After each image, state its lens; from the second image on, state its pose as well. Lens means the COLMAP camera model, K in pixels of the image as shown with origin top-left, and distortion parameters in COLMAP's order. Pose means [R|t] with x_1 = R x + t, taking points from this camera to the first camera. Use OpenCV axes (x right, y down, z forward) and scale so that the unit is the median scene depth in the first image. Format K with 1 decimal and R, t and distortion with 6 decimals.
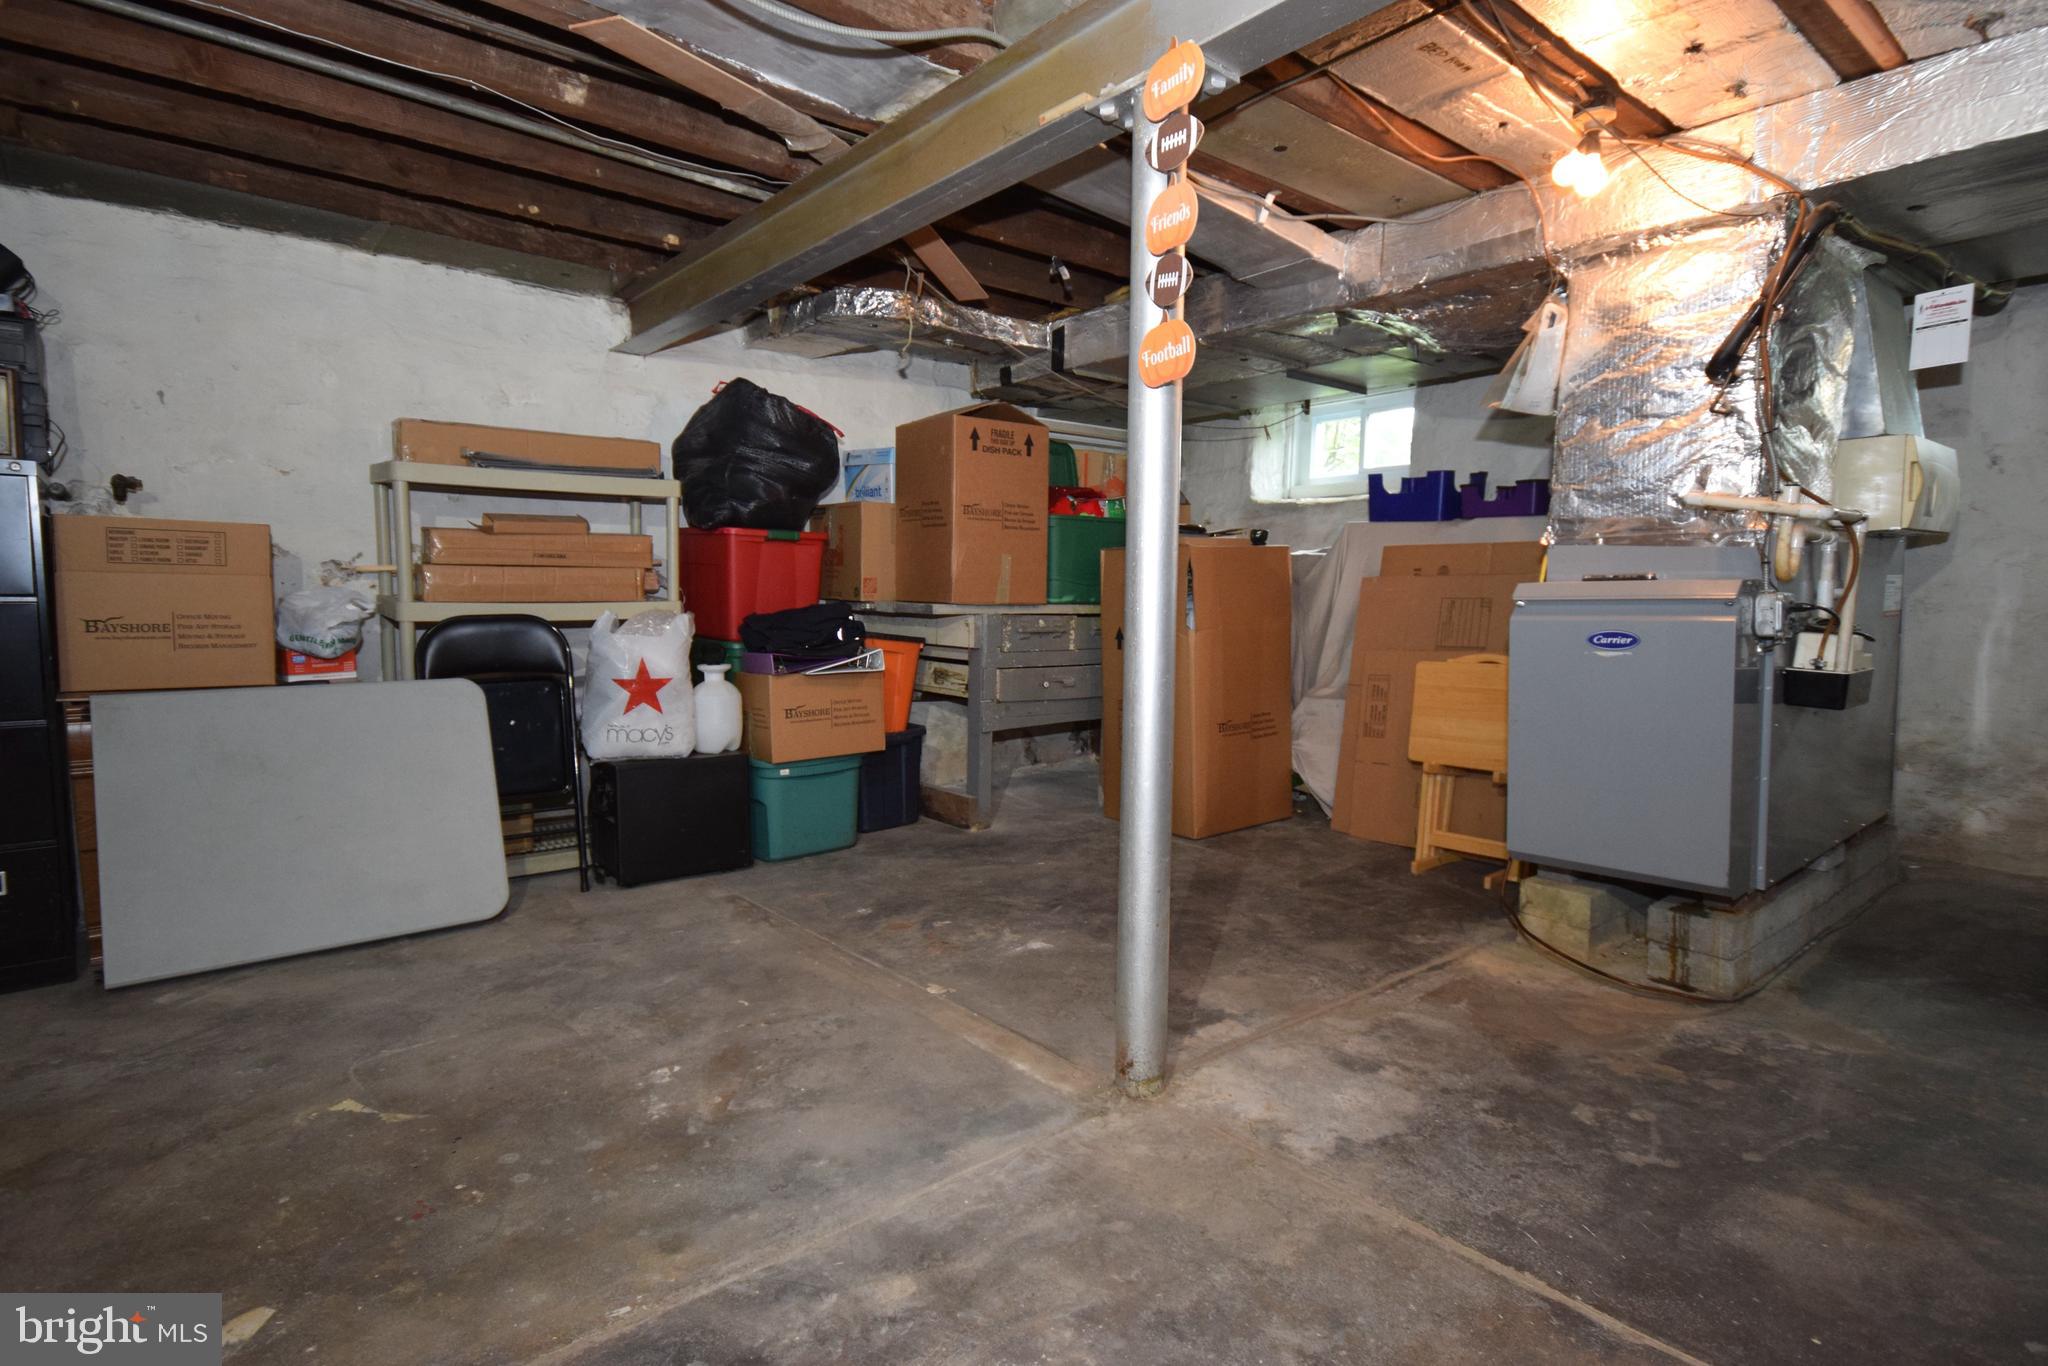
lens RADIAL K [[1051.7, 0, 1036.7], [0, 1051.7, 674.1], [0, 0, 1]] dist [0.013327, 0.002299]
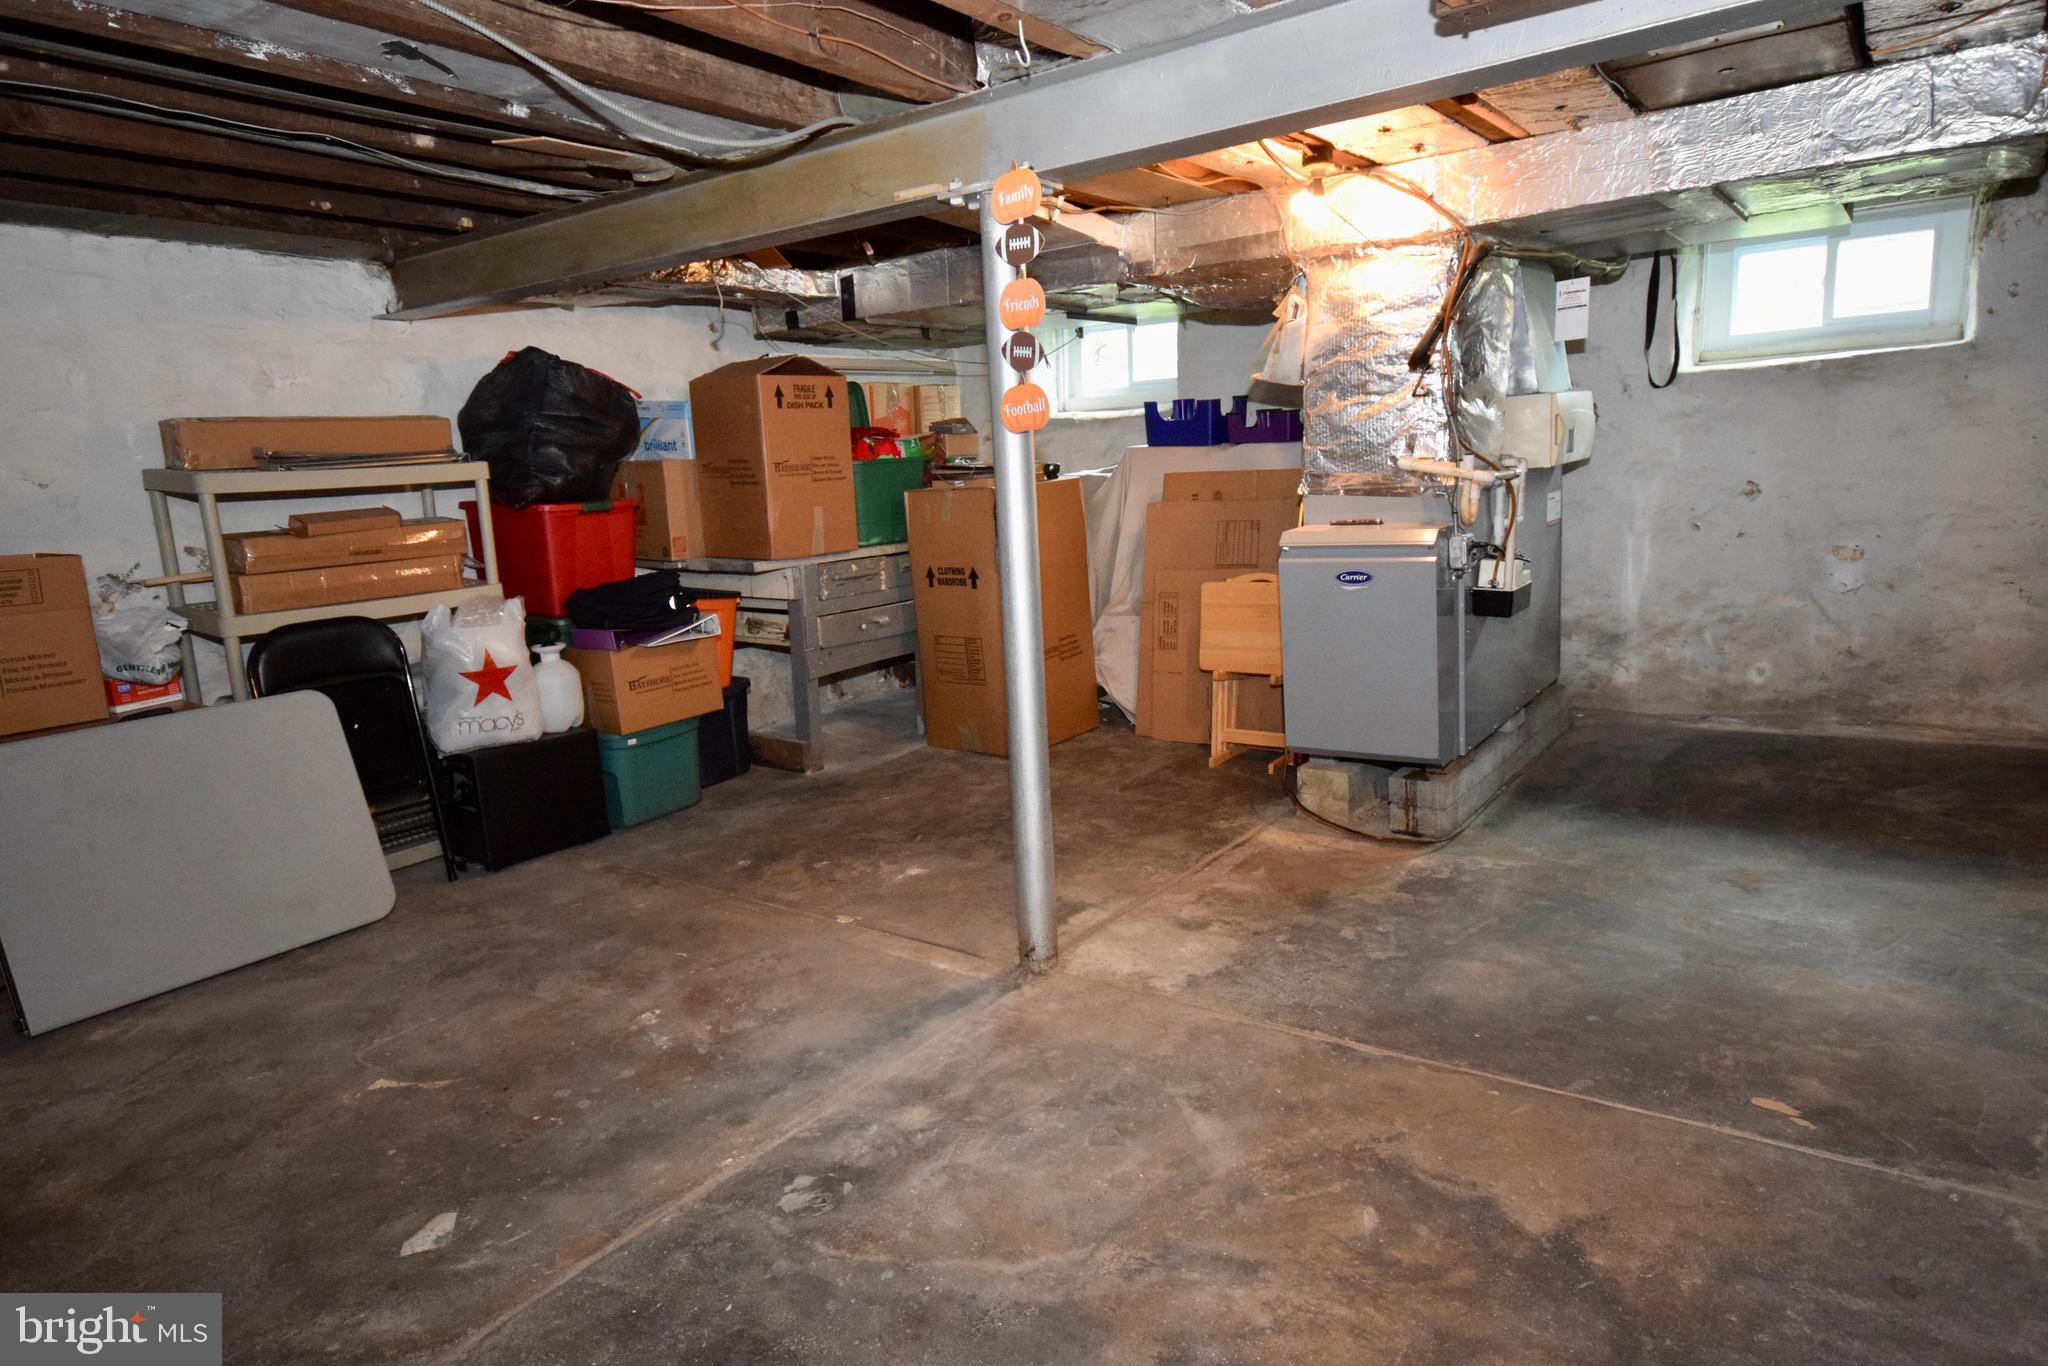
lens RADIAL K [[1209.9, 0, 1045.8], [0, 1209.9, 669.5], [0, 0, 1]] dist [0.006997, 0.011945]
pose [[0.968445, -0.097850, 0.229215, -0.164589], [0.075035, 0.991505, 0.106239, -0.106225], [-0.237663, -0.085688, 0.967561, -0.343792]]
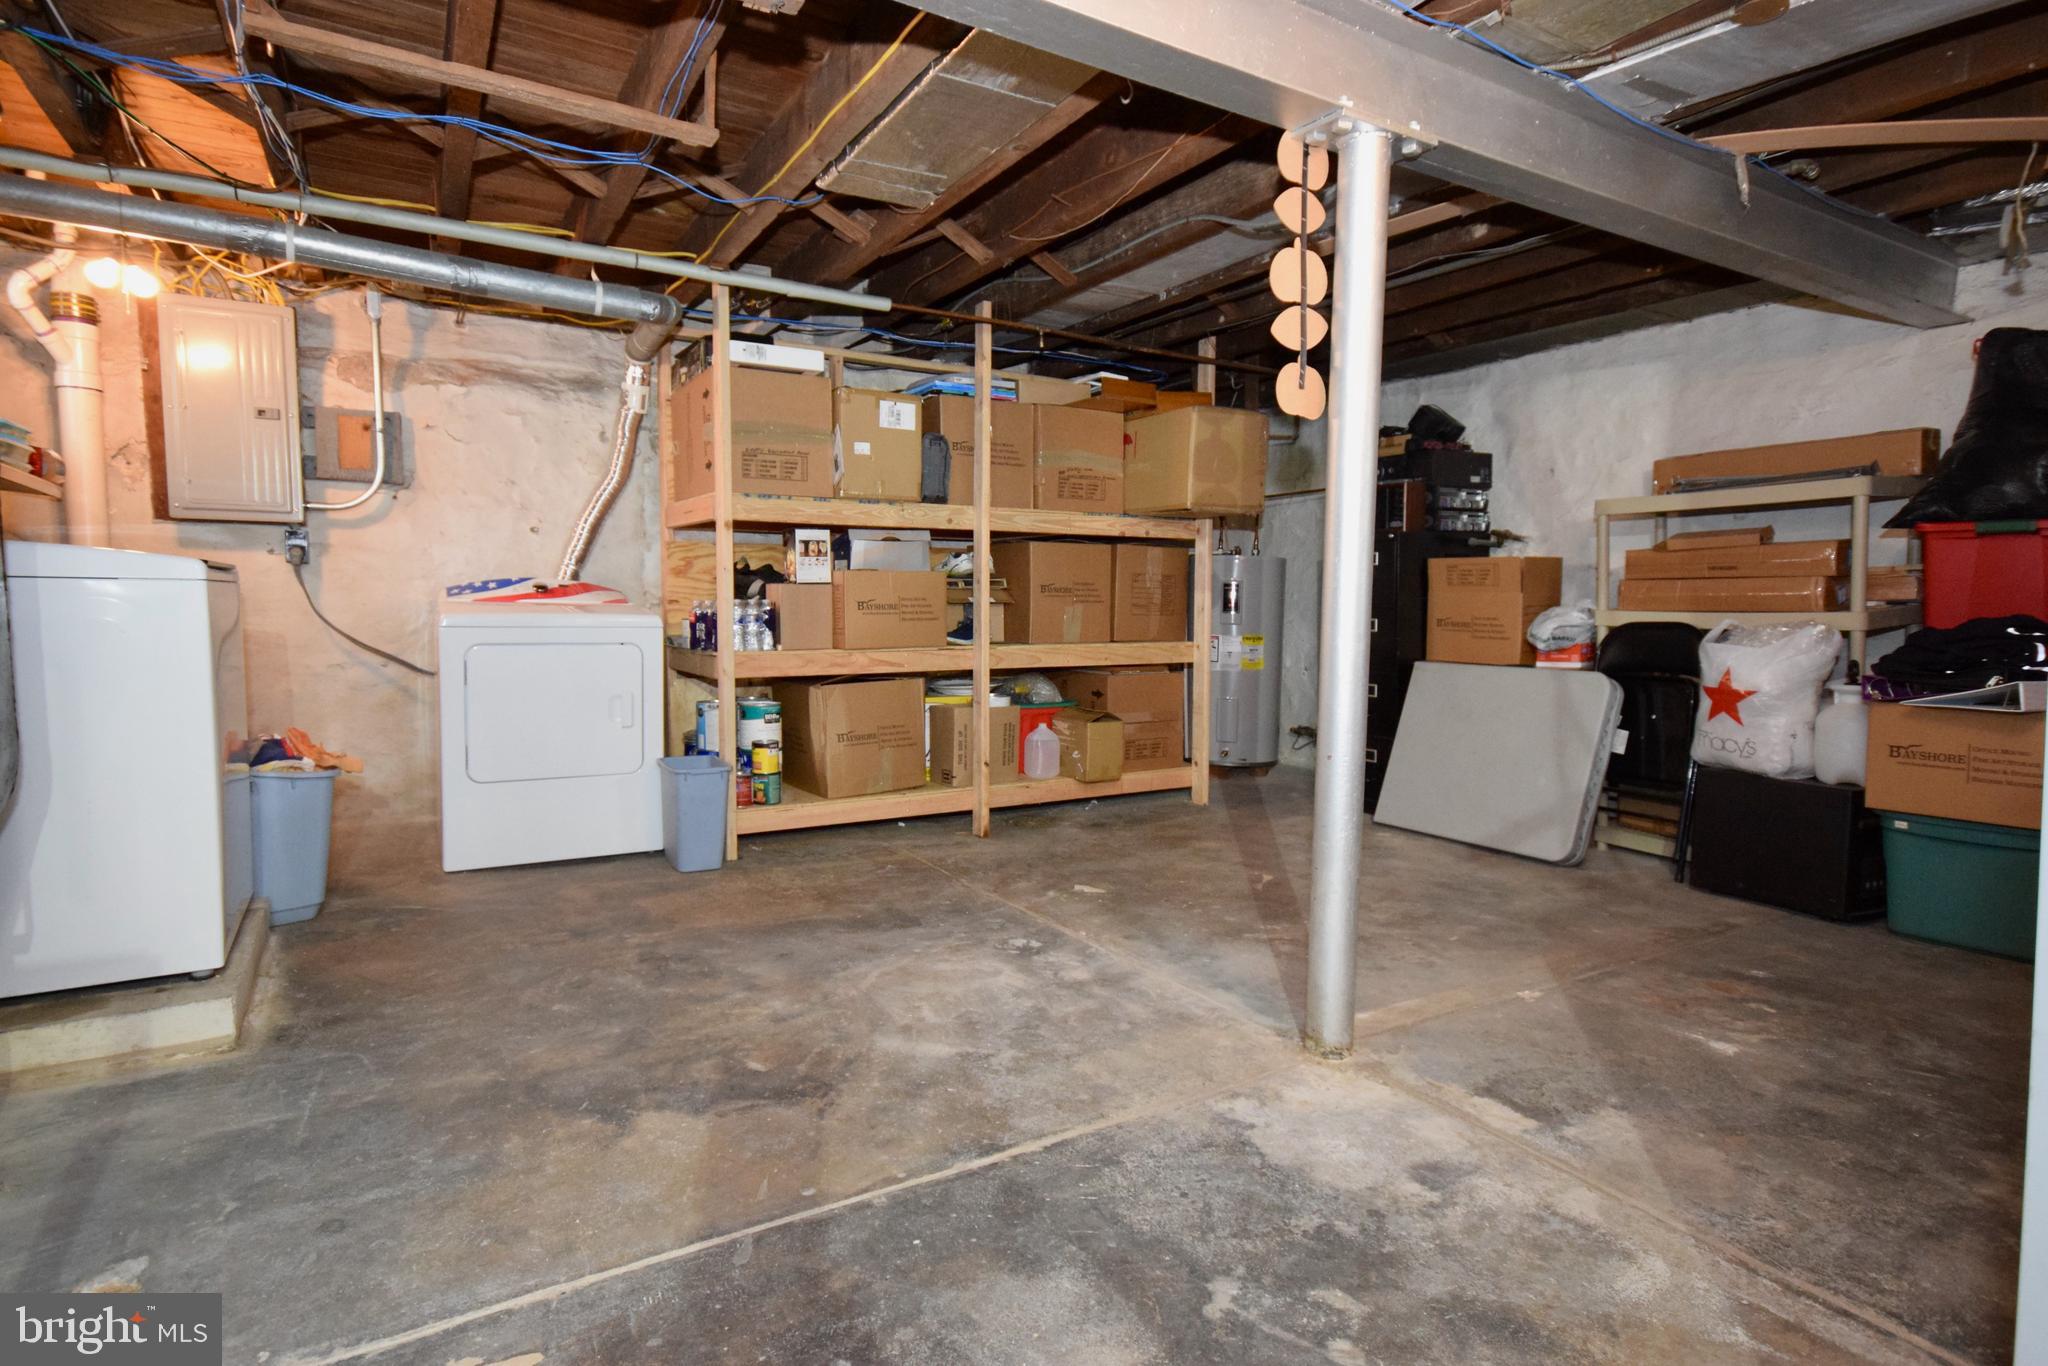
lens RADIAL K [[1051.7, 0, 1023.5], [0, 1051.7, 690.3], [0, 0, 1]] dist [0.013327, 0.002299]
pose [[-0.165580, 0.079762, -0.982966, 0.978765], [-0.077771, 0.992564, 0.093641, -0.048614], [0.983125, 0.091951, -0.158146, 0.673947]]
